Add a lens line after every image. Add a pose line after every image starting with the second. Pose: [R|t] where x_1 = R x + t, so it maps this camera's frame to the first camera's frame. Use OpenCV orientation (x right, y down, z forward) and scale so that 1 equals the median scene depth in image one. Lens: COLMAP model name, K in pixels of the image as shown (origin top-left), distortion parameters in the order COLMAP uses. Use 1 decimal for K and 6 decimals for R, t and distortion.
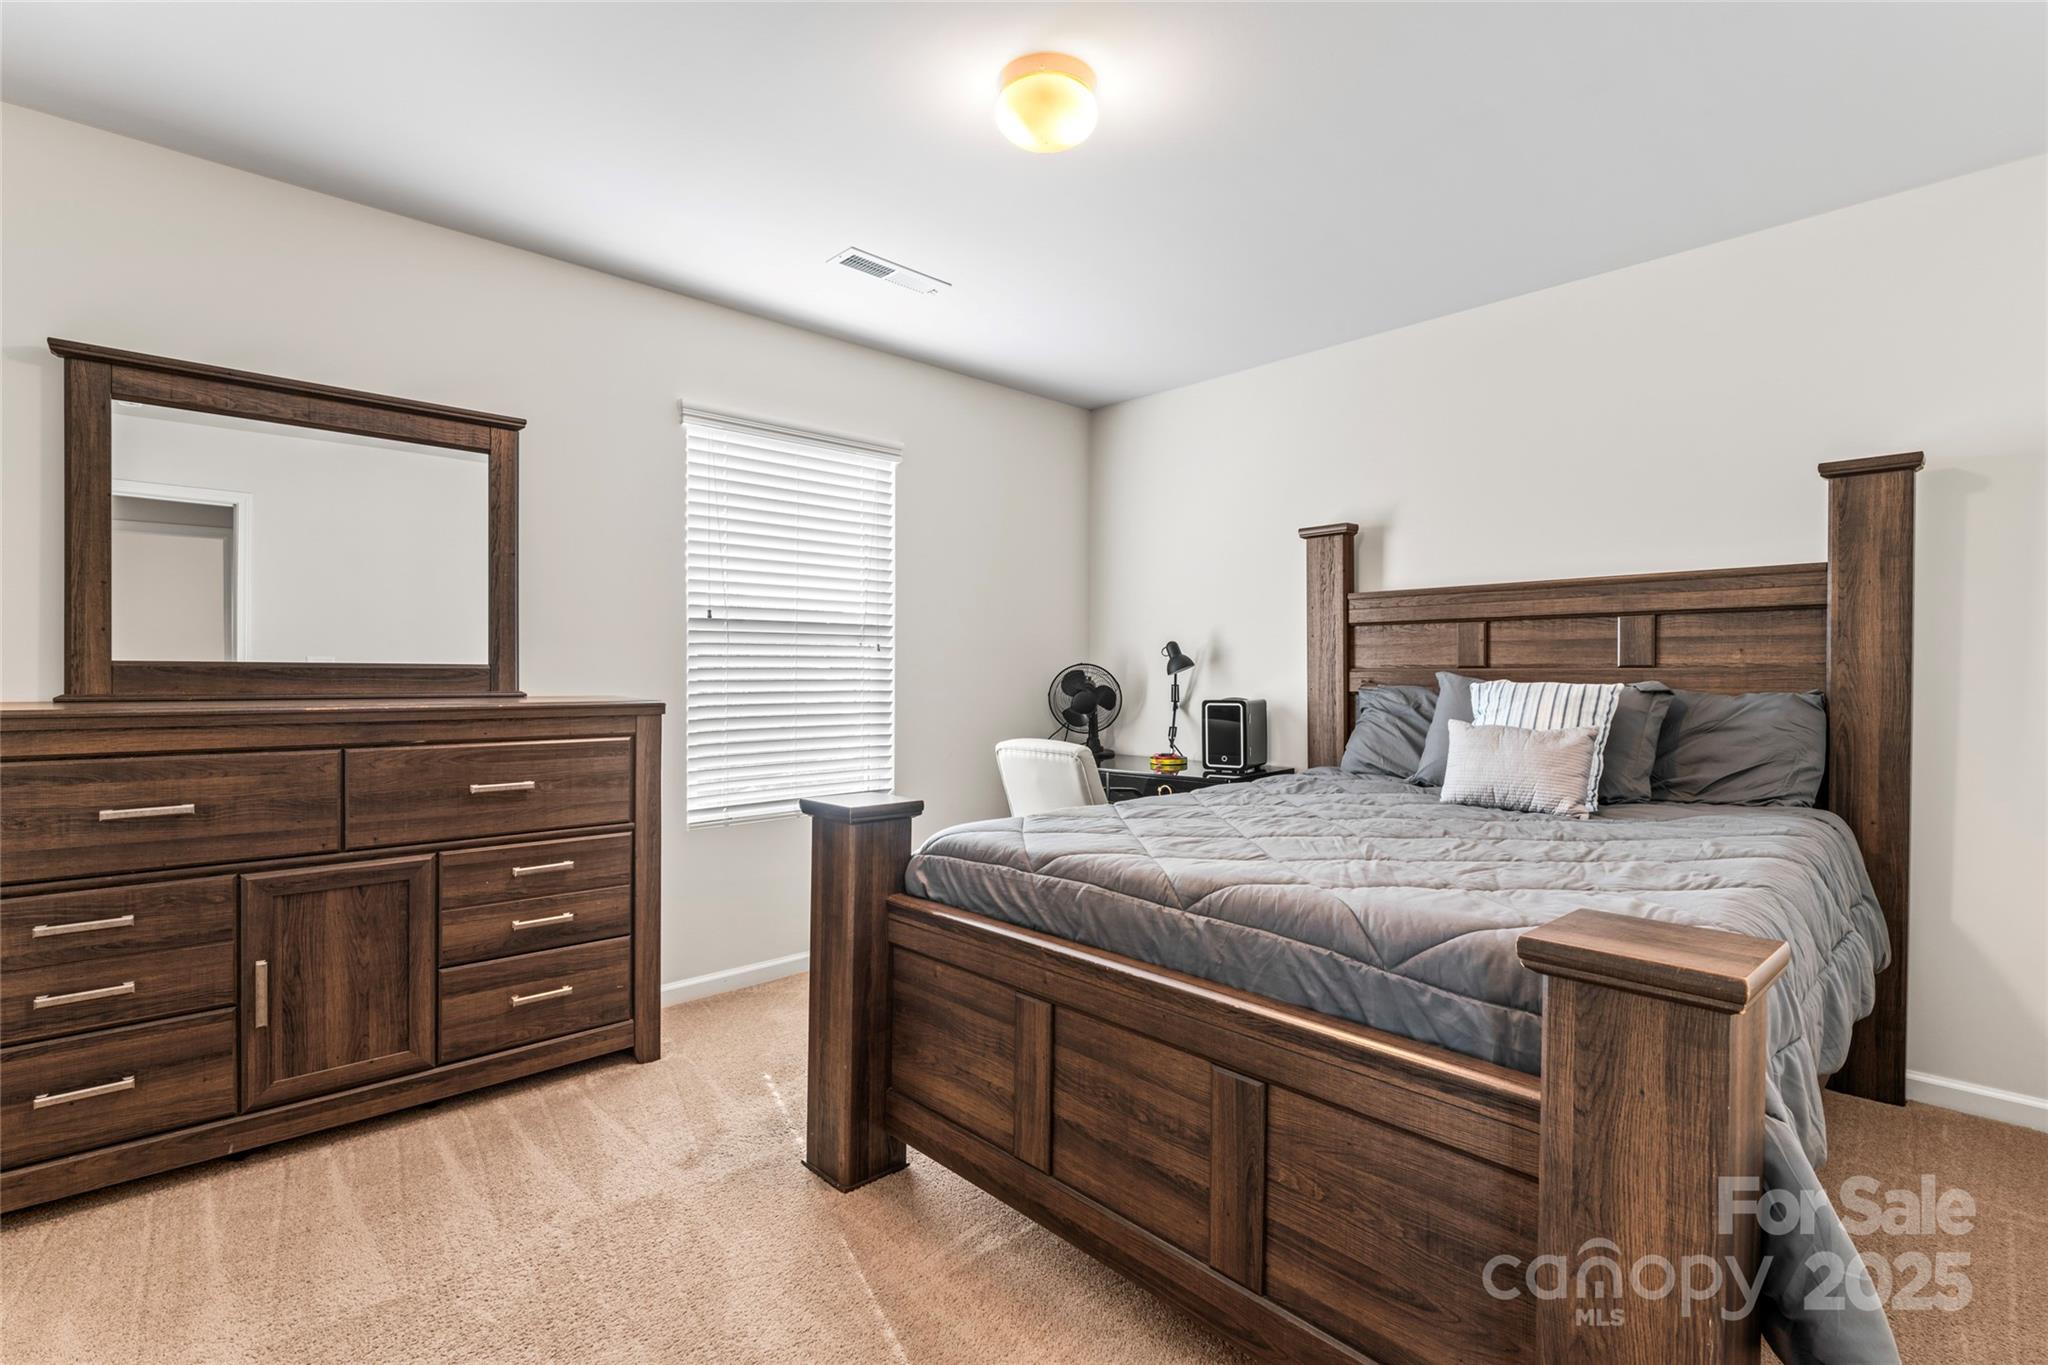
lens RADIAL K [[934.1, 0, 1015.2], [0, 934.1, 686.5], [0, 0, 1]] dist [-0.002855, -0.000244]
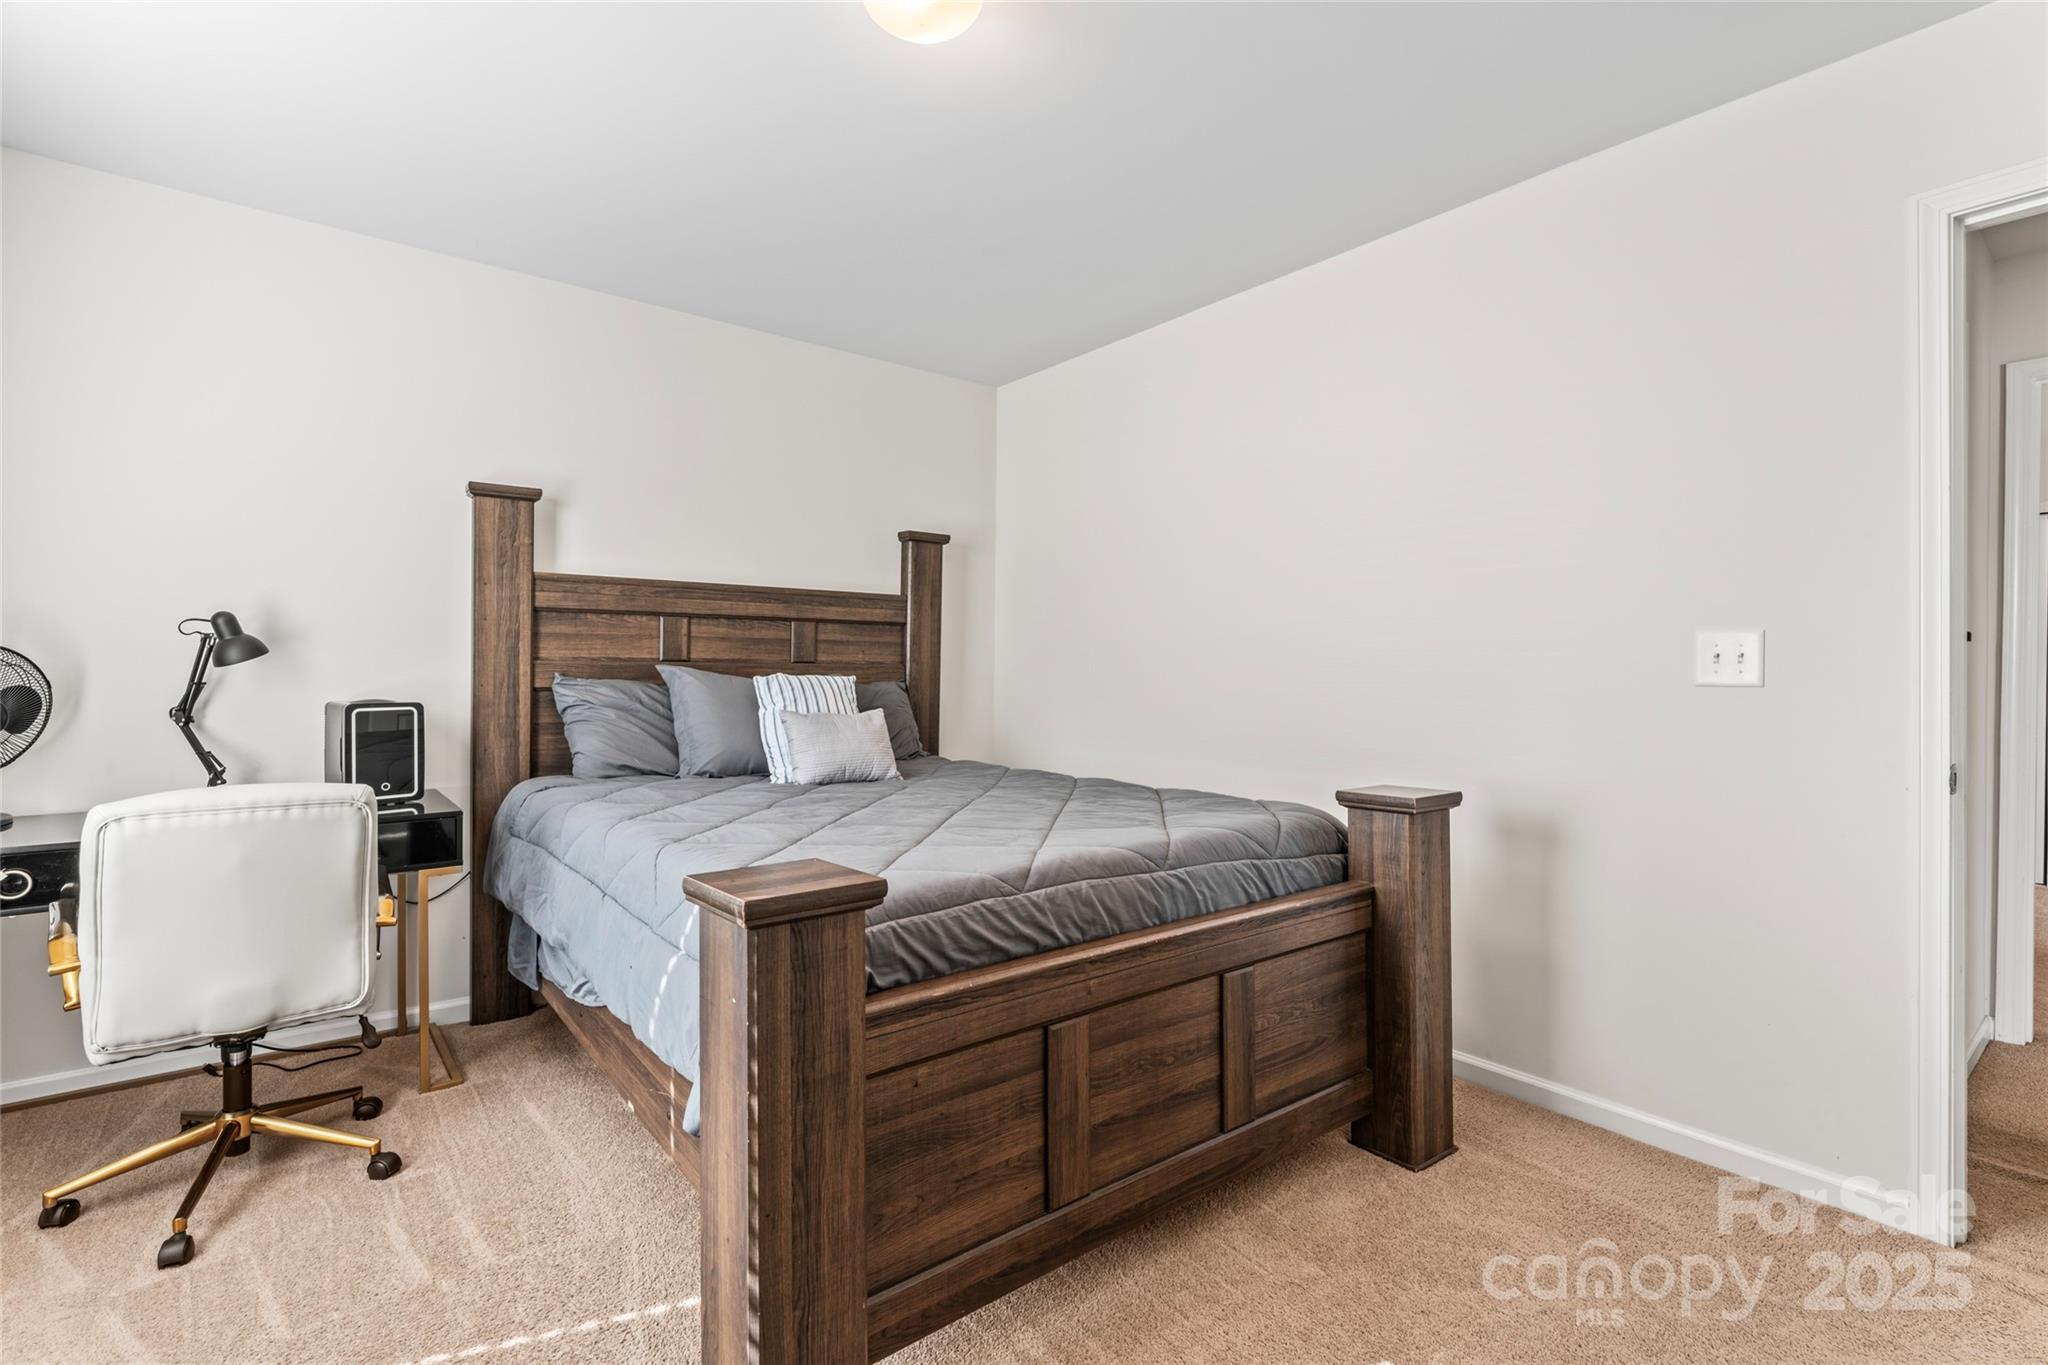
lens RADIAL K [[927.7, 0, 1026.6], [0, 927.7, 671.2], [0, 0, 1]] dist [0.001042, -0.000161]
pose [[0.085112, -0.002293, 0.996369, -0.560897], [0.007561, 0.999970, 0.001655, -0.009083], [-0.996343, 0.007393, 0.085127, 0.598902]]
